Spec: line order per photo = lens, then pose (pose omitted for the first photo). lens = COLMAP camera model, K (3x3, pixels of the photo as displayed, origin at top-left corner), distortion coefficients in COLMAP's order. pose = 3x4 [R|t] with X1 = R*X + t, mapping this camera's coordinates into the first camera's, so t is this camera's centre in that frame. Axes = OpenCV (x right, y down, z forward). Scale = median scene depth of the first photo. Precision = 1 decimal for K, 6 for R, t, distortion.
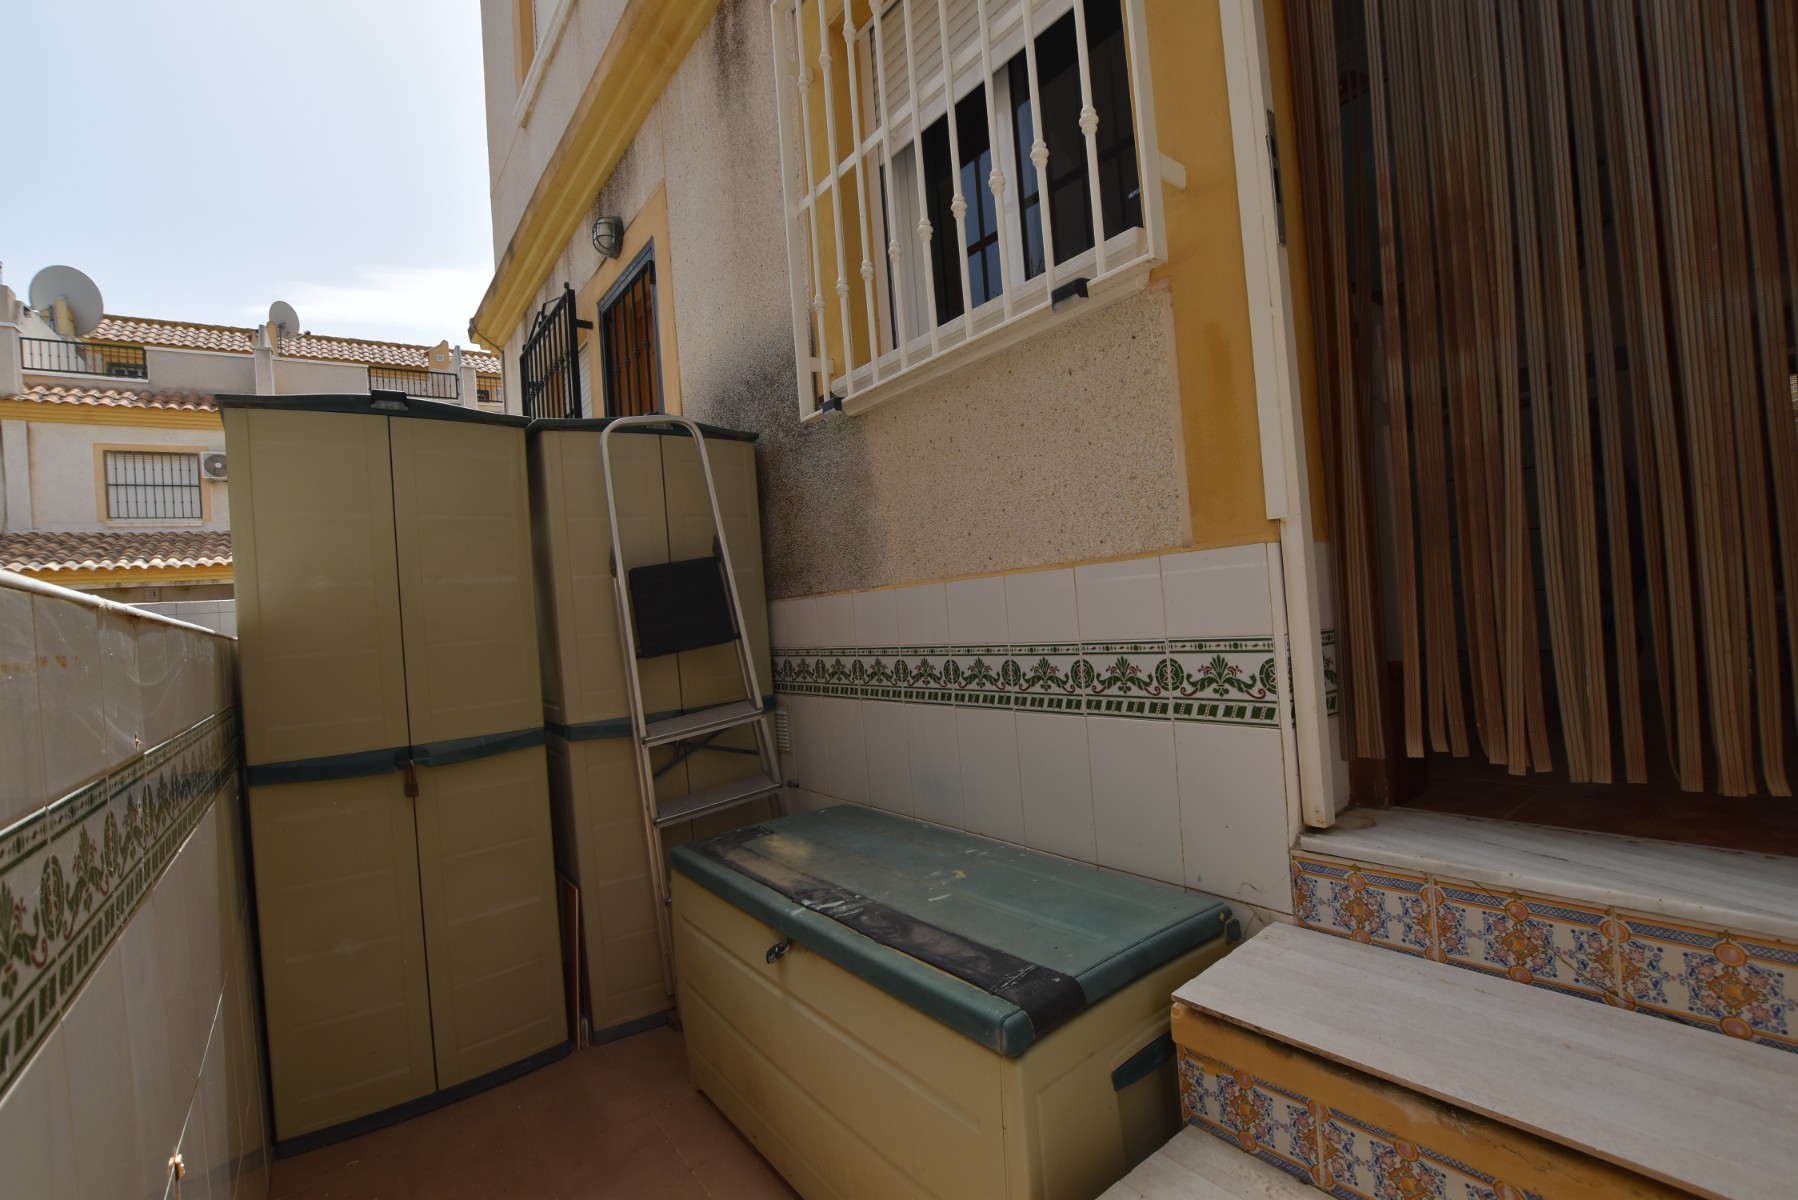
lens RADIAL K [[792.2, 0, 904.8], [0, 792.2, 605.1], [0, 0, 1]] dist [-0.034133, 0.005354]
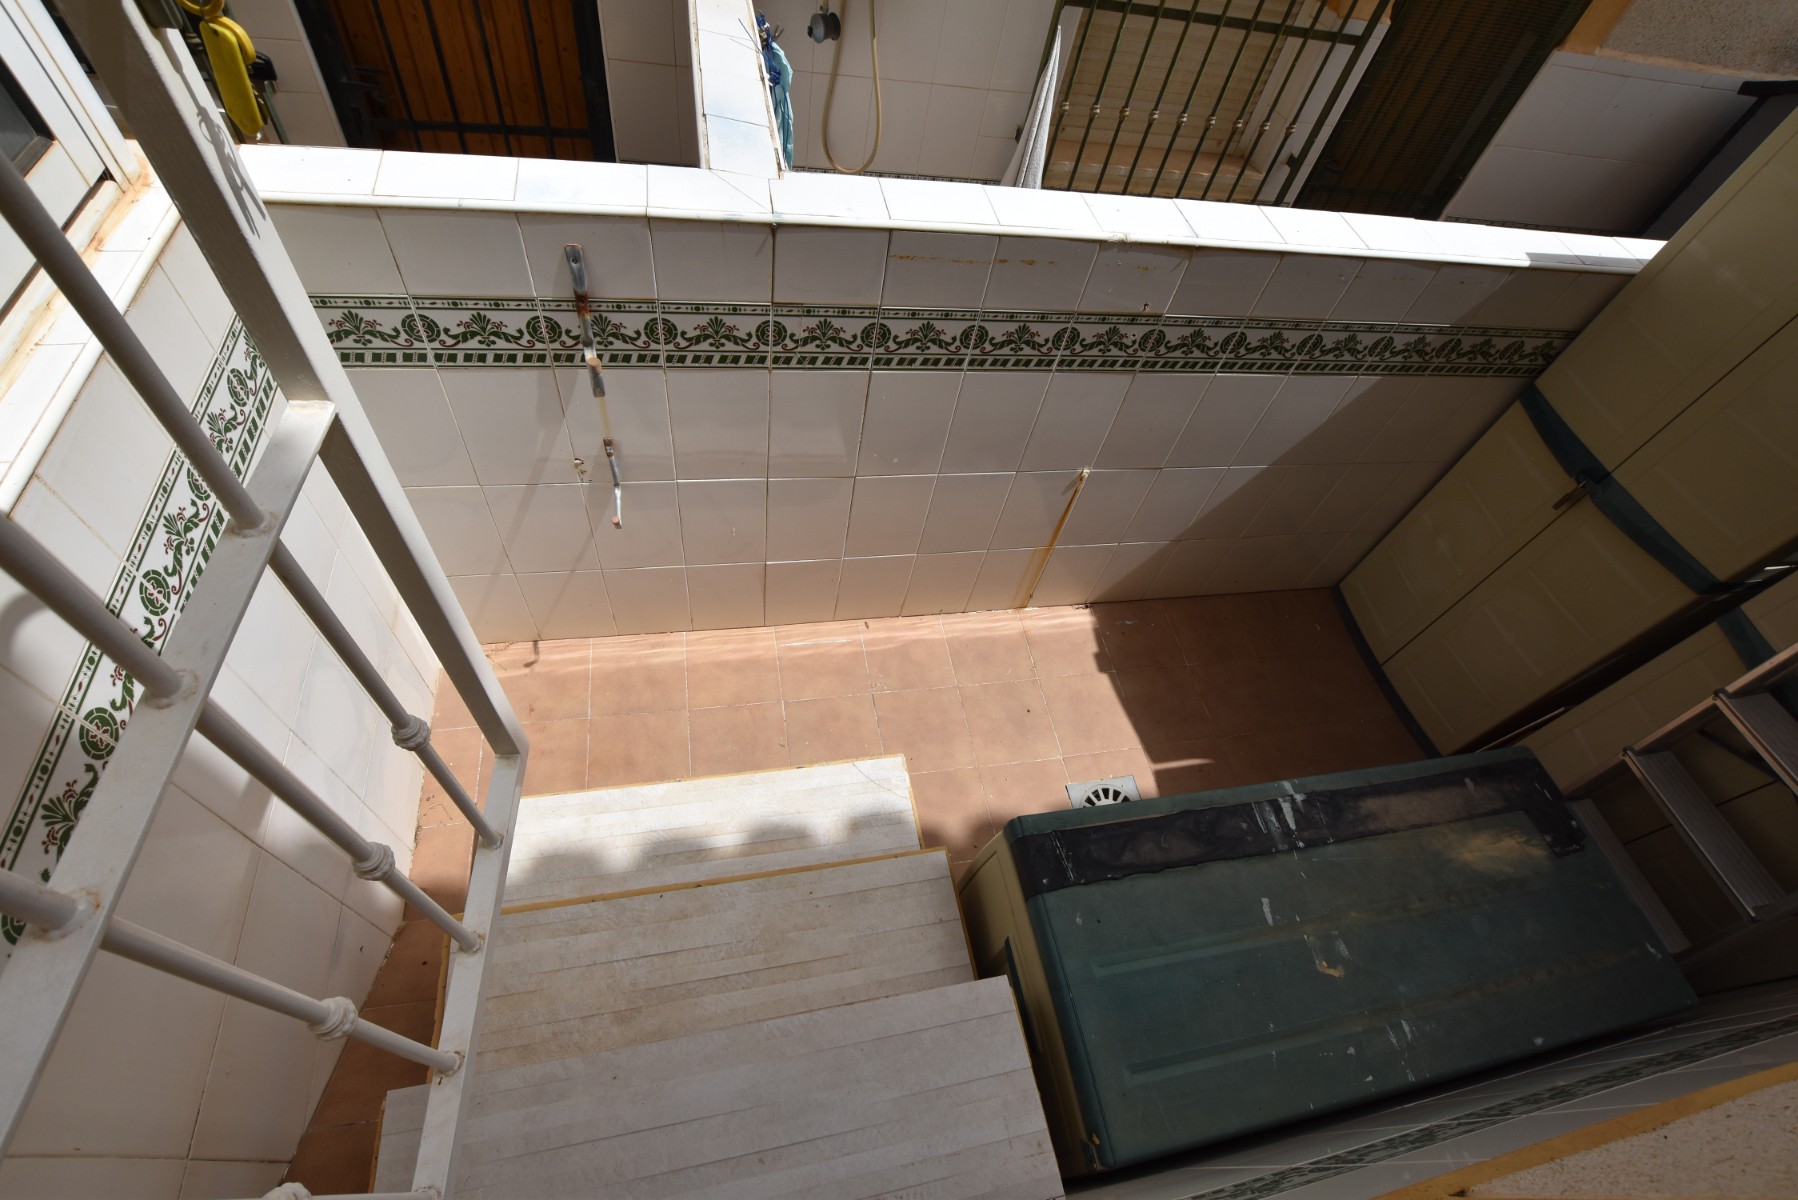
lens RADIAL K [[792.2, 0, 903.1], [0, 792.2, 601.3], [0, 0, 1]] dist [-0.034133, 0.005354]
pose [[-0.440733, 0.728004, -0.525133, 0.358655], [-0.119940, 0.532010, 0.838201, -0.434714], [0.889589, 0.432407, -0.147157, 0.467937]]
